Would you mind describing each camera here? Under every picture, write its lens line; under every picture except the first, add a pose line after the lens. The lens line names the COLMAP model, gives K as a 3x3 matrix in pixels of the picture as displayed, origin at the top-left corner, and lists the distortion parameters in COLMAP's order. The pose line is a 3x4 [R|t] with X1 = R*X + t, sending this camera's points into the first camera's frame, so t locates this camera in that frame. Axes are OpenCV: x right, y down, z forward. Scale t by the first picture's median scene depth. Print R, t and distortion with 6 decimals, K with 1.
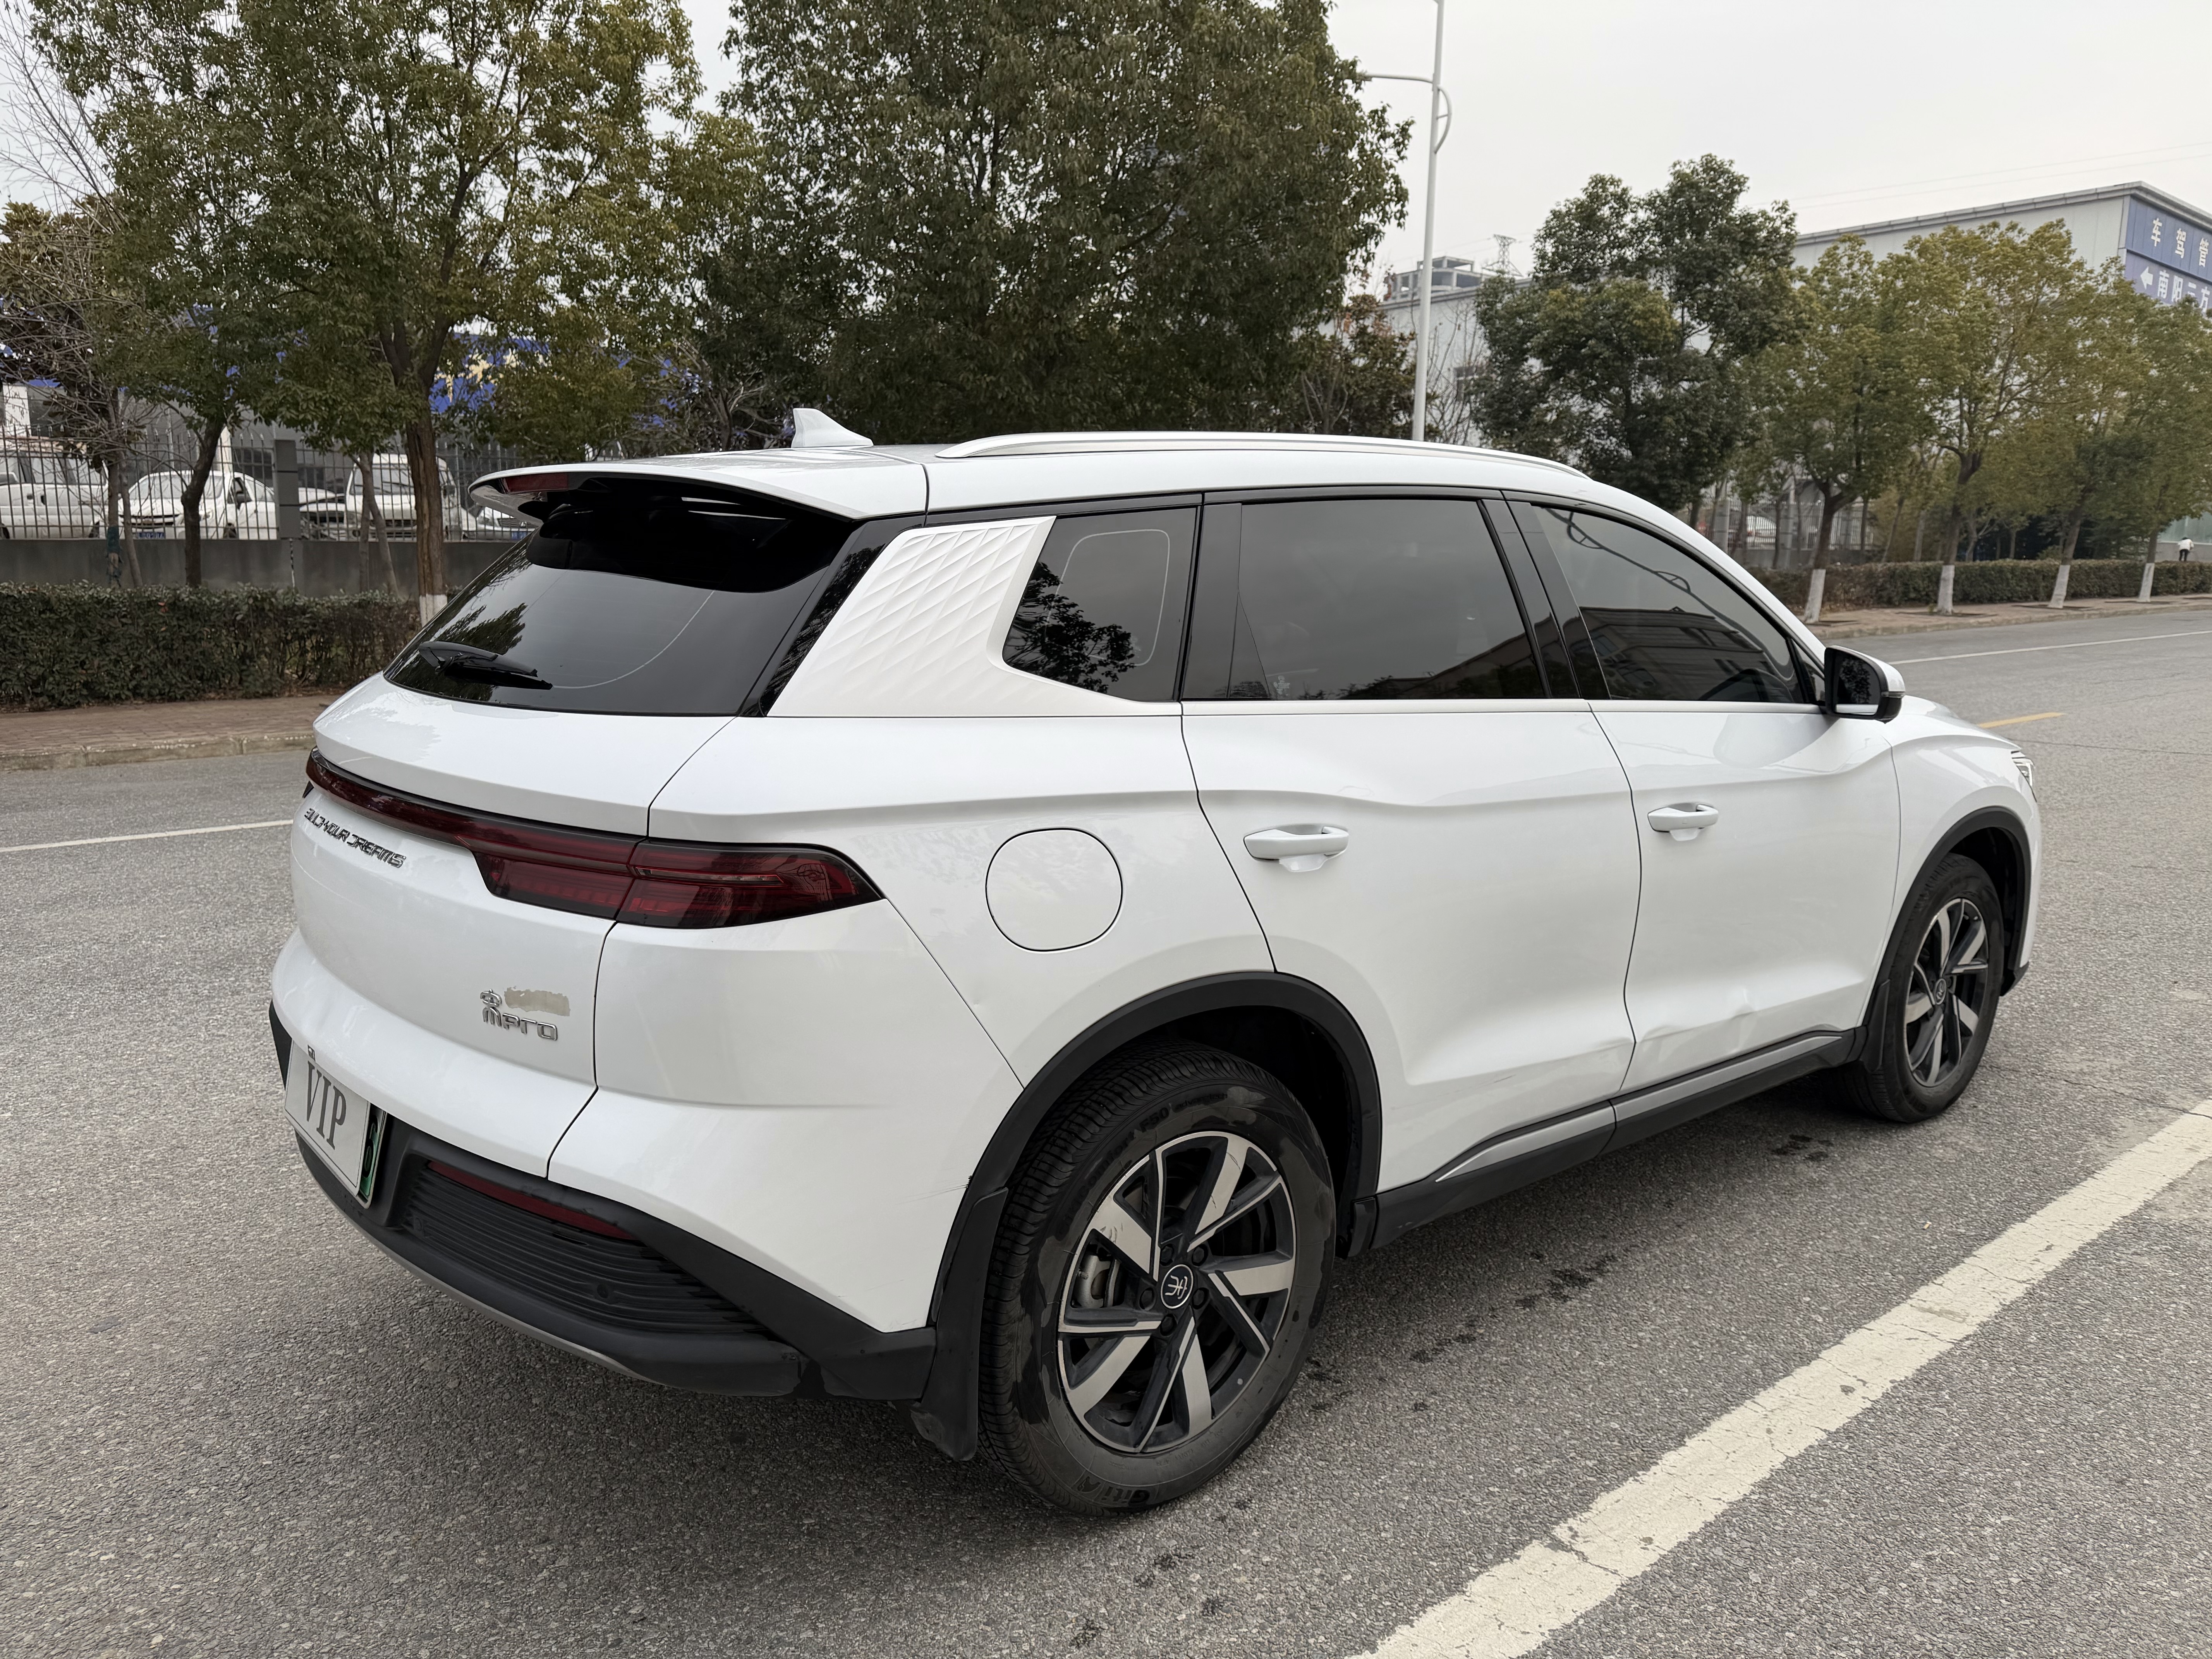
lens RADIAL K [[1559.2, 0, 1098.4], [0, 1559.2, 841.2], [0, 0, 1]] dist [0.031598, -0.043356]
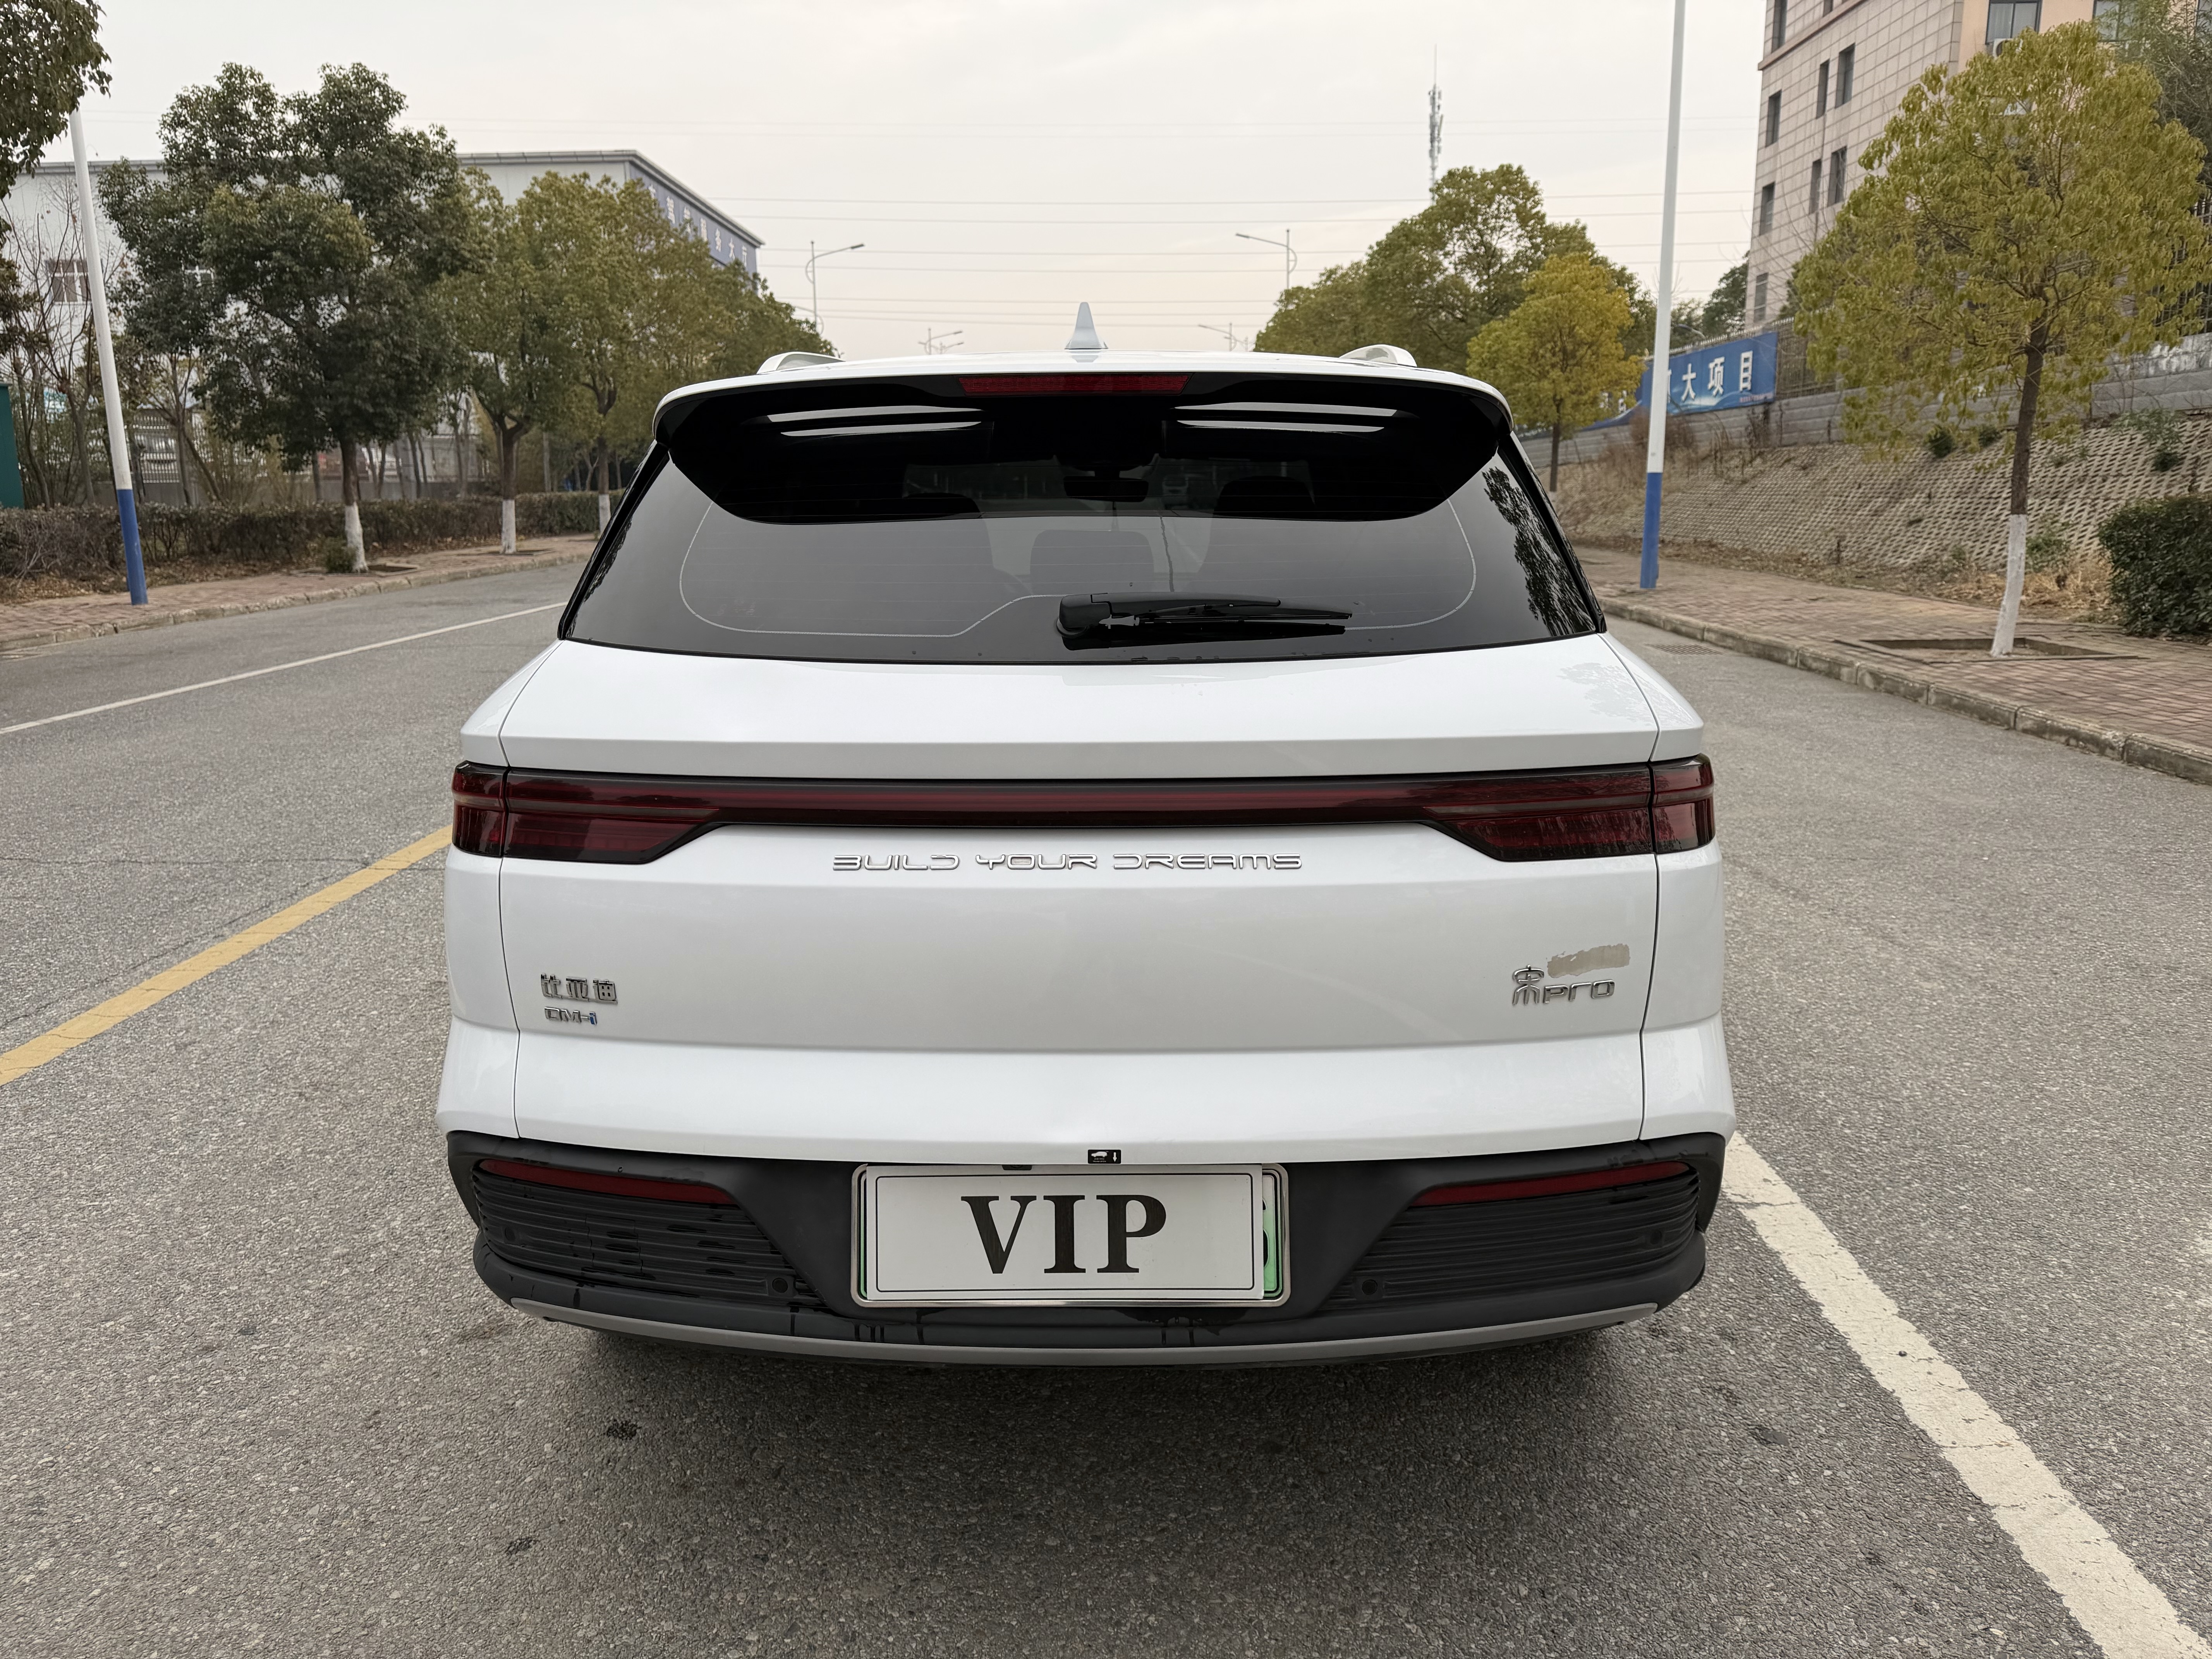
lens RADIAL K [[1559.2, 0, 1116.9], [0, 1559.2, 827.7], [0, 0, 1]] dist [0.031598, -0.043356]
pose [[0.646377, -0.176000, 0.742443, -0.098940], [0.151556, 0.983260, 0.101141, -0.008991], [-0.747816, 0.047146, 0.662230, 0.048750]]
